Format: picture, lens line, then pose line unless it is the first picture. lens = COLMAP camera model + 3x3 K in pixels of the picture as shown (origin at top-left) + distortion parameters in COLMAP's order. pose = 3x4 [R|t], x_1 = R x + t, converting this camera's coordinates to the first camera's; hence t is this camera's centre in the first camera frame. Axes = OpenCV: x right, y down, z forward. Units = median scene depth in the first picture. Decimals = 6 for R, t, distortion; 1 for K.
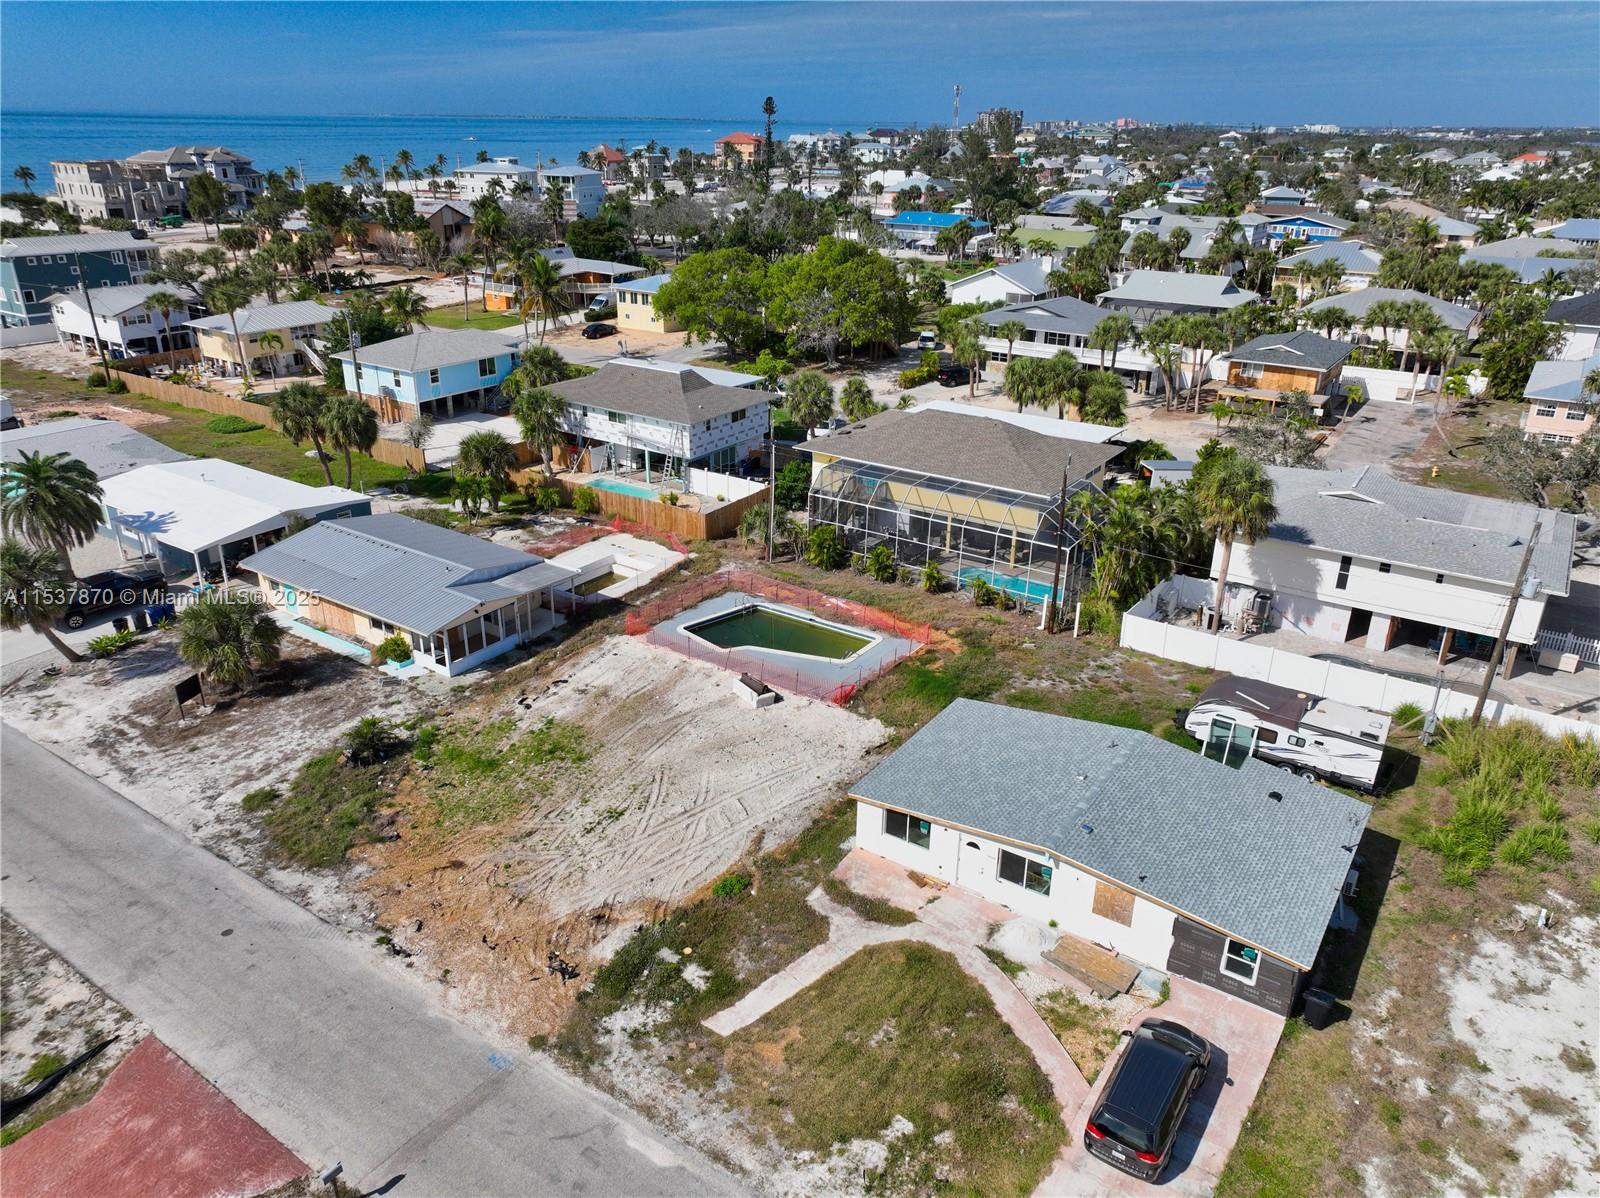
lens RADIAL K [[1120.7, 0, 805.8], [0, 1120.7, 595.5], [0, 0, 1]] dist [-0.005014, 0.020253]
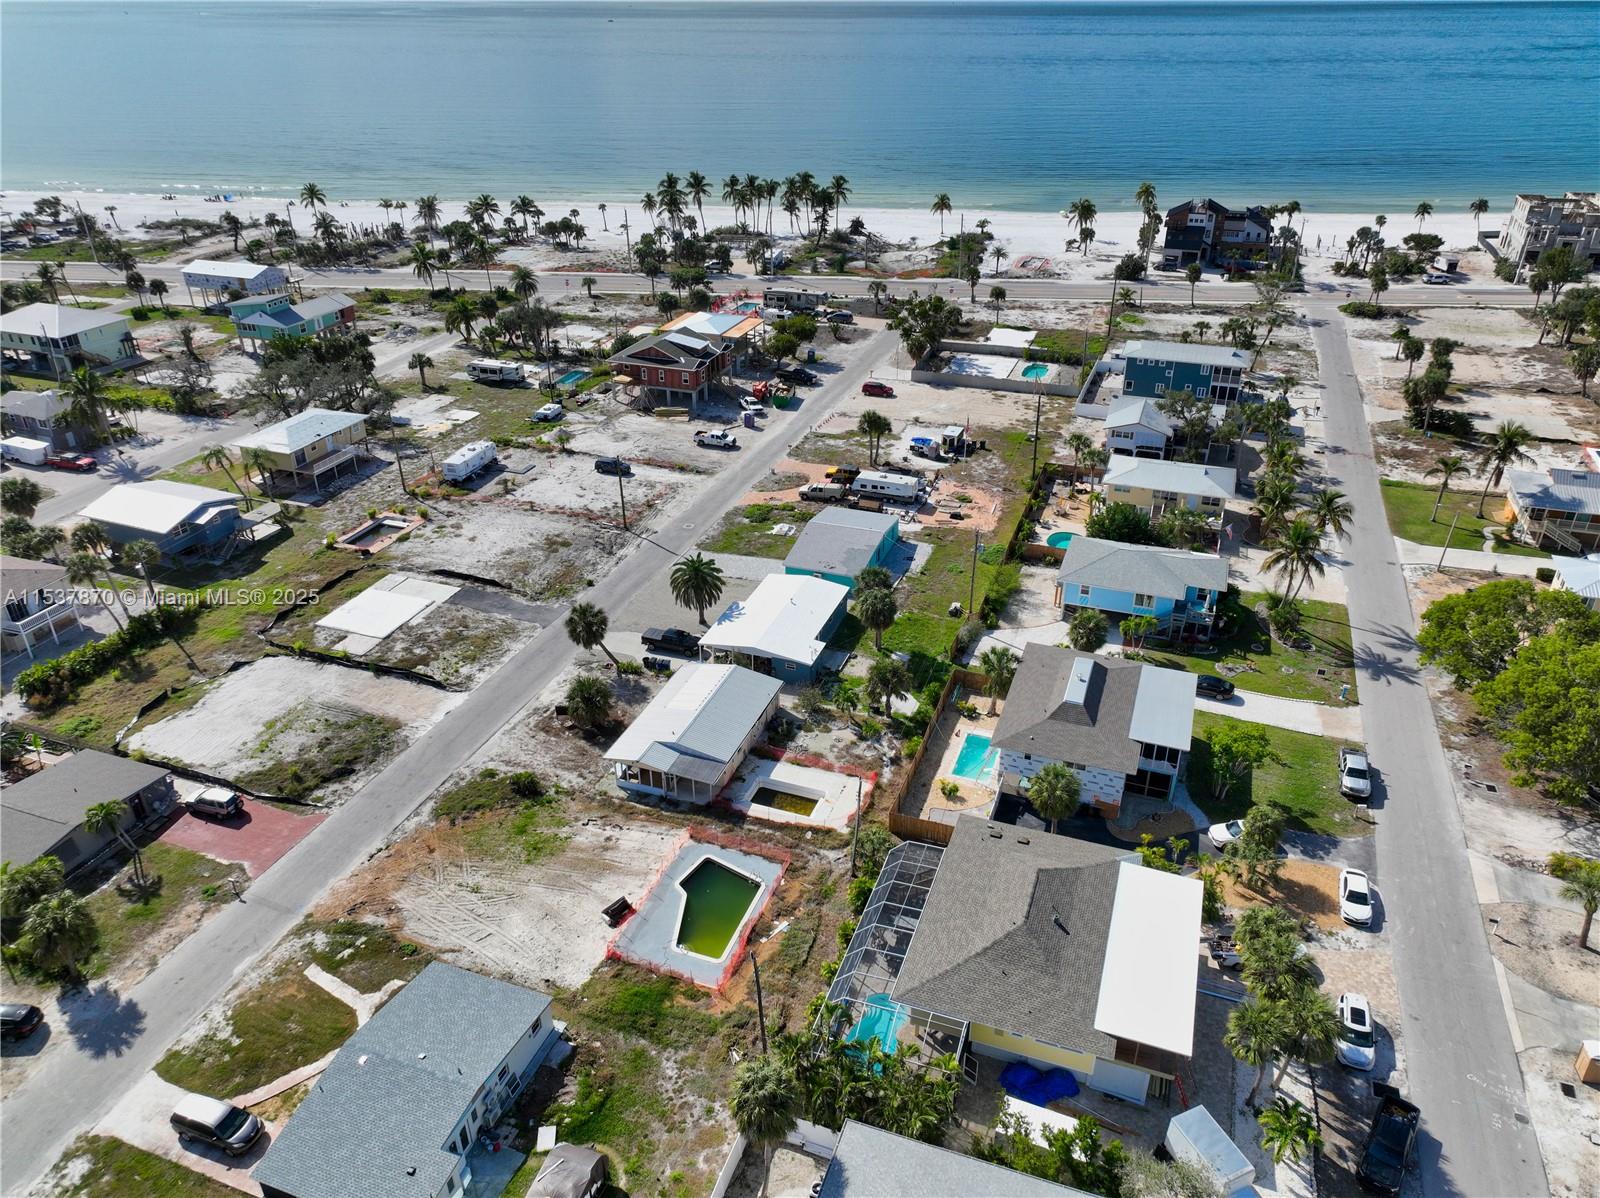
lens RADIAL K [[1120.7, 0, 805.8], [0, 1120.7, 595.5], [0, 0, 1]] dist [-0.005014, 0.020253]
pose [[0.243738, 0.449328, -0.859475, 1.549103], [-0.373847, 0.861244, 0.344234, -1.236934], [0.894891, 0.237409, 0.377898, 0.761229]]
